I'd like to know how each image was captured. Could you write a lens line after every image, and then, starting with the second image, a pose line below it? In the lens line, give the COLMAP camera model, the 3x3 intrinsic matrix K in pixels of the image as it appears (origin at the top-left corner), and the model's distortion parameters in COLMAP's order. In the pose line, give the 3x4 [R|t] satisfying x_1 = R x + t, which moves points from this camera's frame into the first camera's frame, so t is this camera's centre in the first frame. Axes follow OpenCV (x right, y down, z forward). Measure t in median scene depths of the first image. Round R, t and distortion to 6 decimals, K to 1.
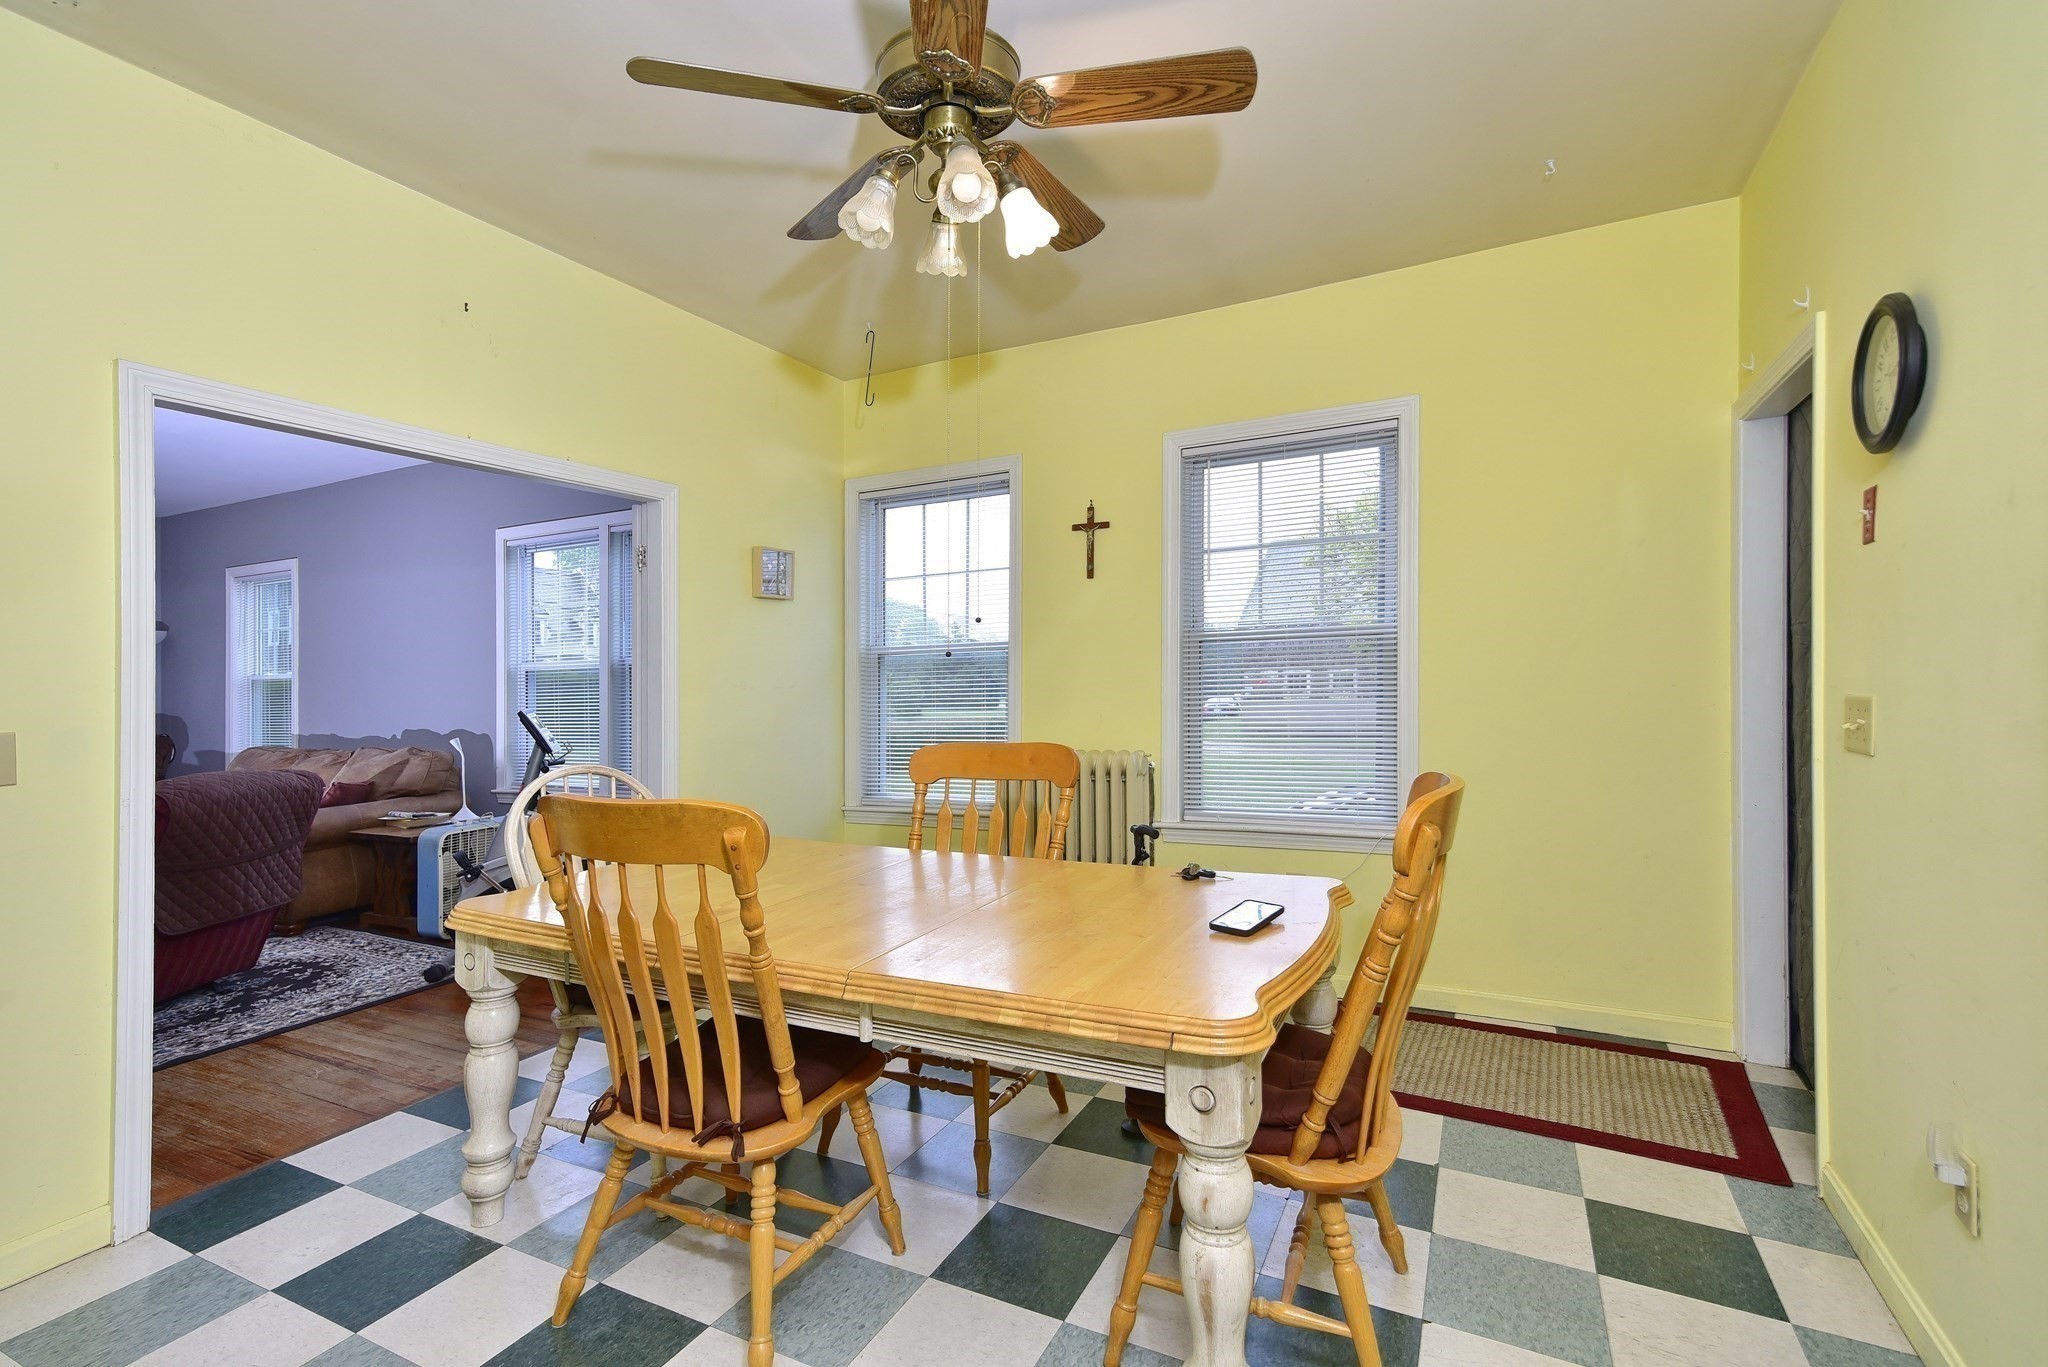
lens RADIAL K [[967.7, 0, 1003.8], [0, 967.7, 678.0], [0, 0, 1]] dist [0.004078, -0.000327]
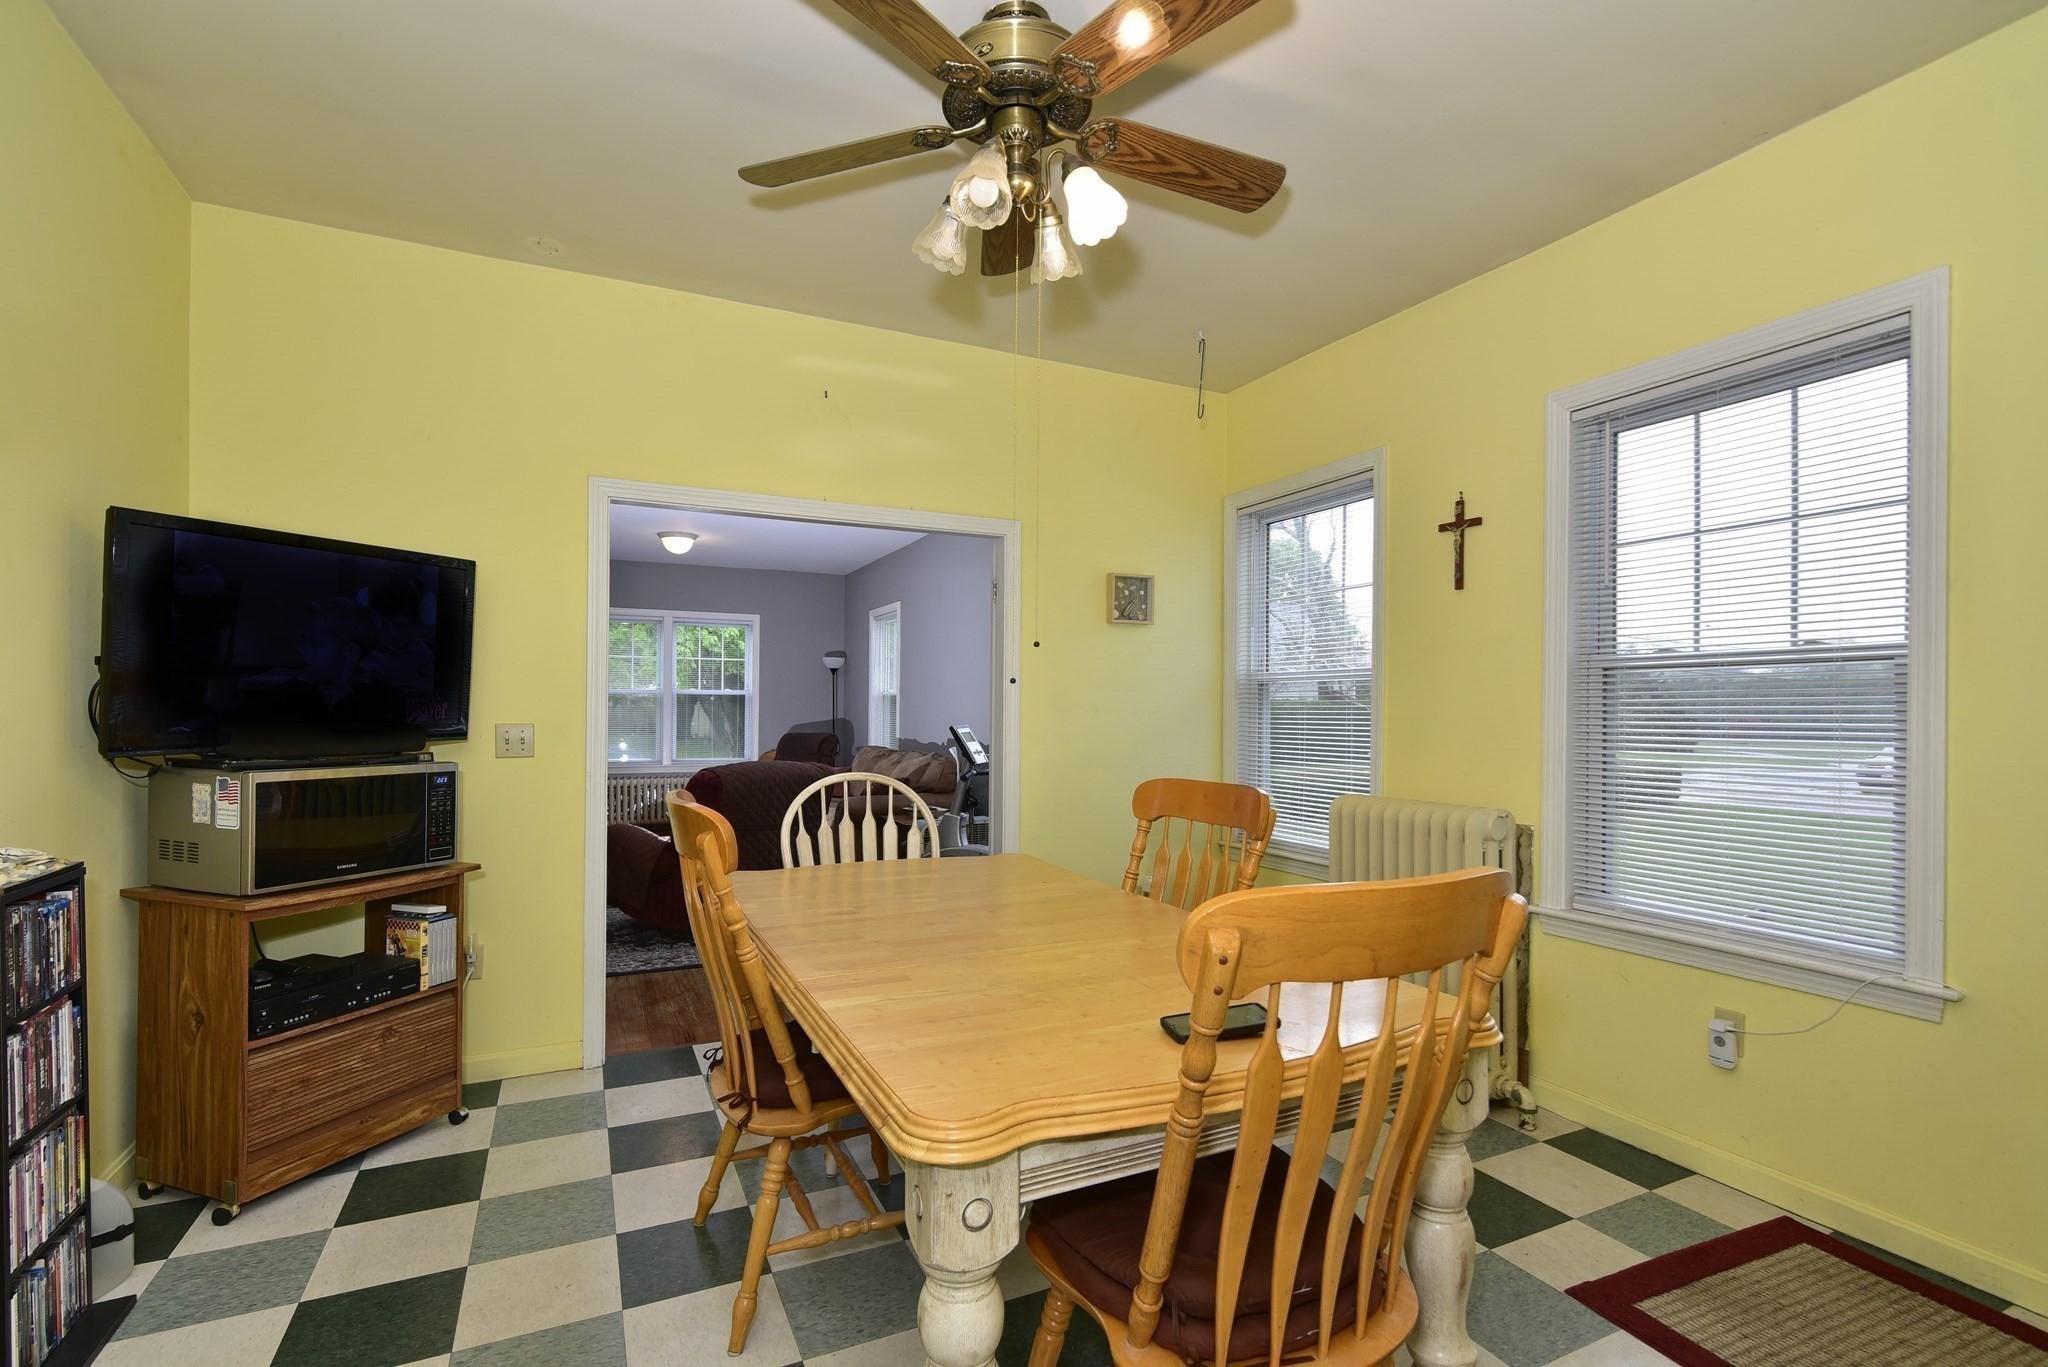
lens RADIAL K [[967.7, 0, 1010.2], [0, 967.7, 698.7], [0, 0, 1]] dist [0.004078, -0.000327]
pose [[0.788213, 0.023213, -0.614964, 0.301488], [-0.025205, 0.999668, 0.005428, -0.007292], [0.614886, 0.011222, 0.788537, 0.139710]]
